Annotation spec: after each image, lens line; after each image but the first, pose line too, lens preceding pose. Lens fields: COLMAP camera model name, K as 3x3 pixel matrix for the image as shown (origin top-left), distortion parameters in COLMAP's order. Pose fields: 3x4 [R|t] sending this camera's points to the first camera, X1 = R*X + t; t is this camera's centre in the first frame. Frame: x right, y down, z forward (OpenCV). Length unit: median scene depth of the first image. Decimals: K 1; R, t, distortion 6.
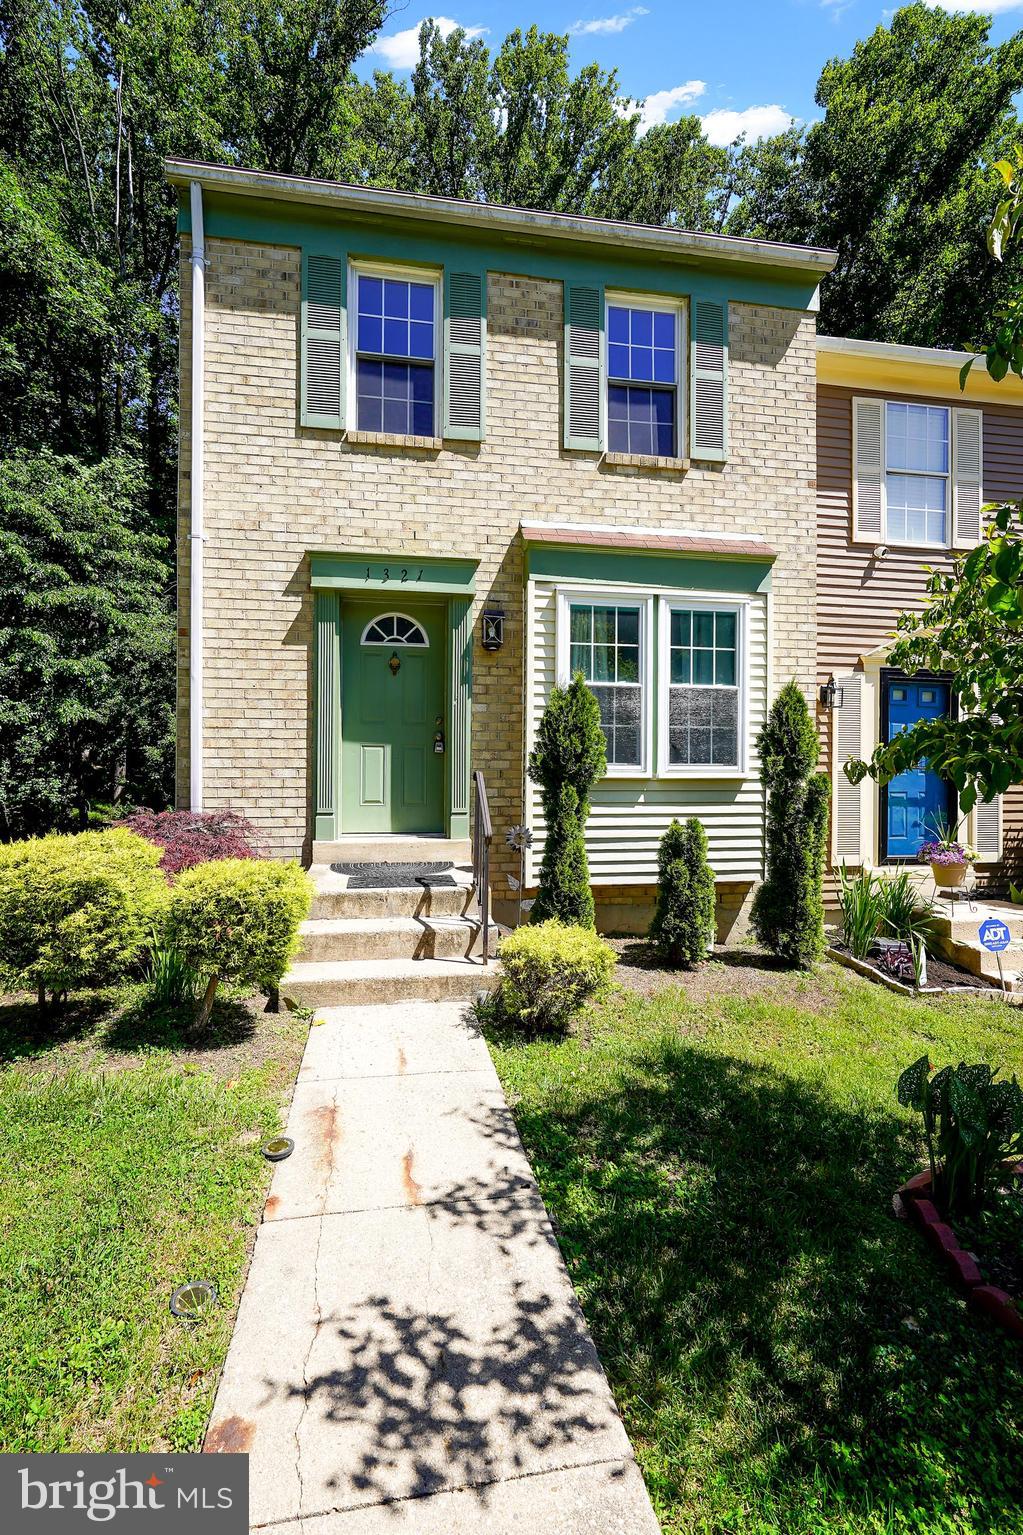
lens RADIAL K [[703.0, 0, 519.3], [0, 703.0, 755.7], [0, 0, 1]] dist [-0.001996, 0.000669]
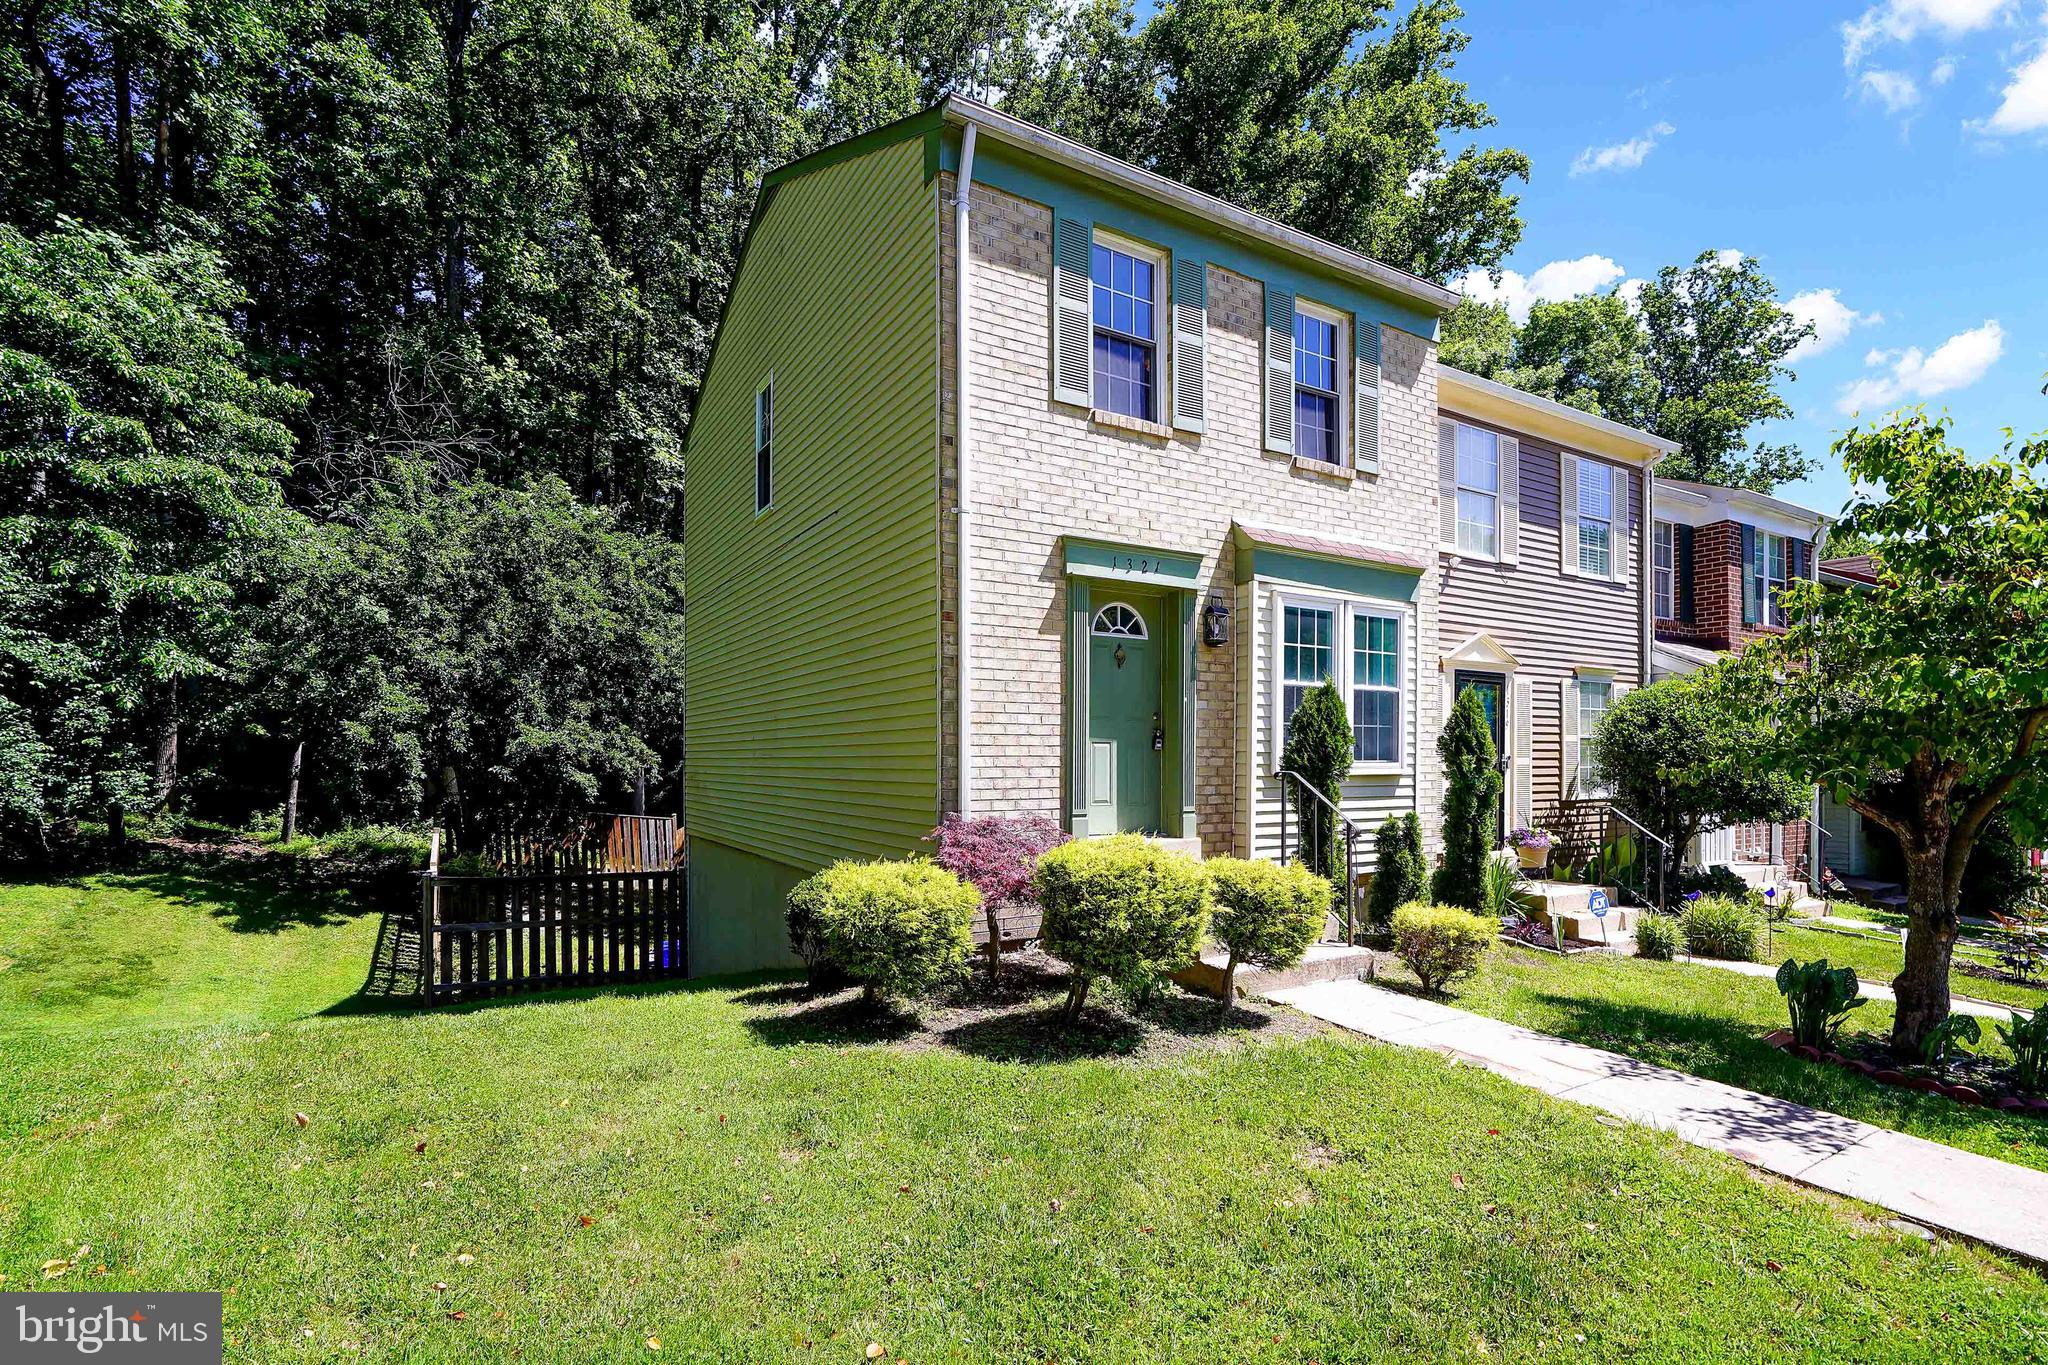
lens RADIAL K [[908.3, 0, 1107.2], [0, 908.3, 727.9], [0, 0, 1]] dist [-0.001661, -0.000161]
pose [[0.932784, 0.013039, 0.360200, -0.655830], [-0.010098, 0.999899, -0.010047, -0.021784], [-0.360294, 0.005734, 0.932821, -0.143258]]
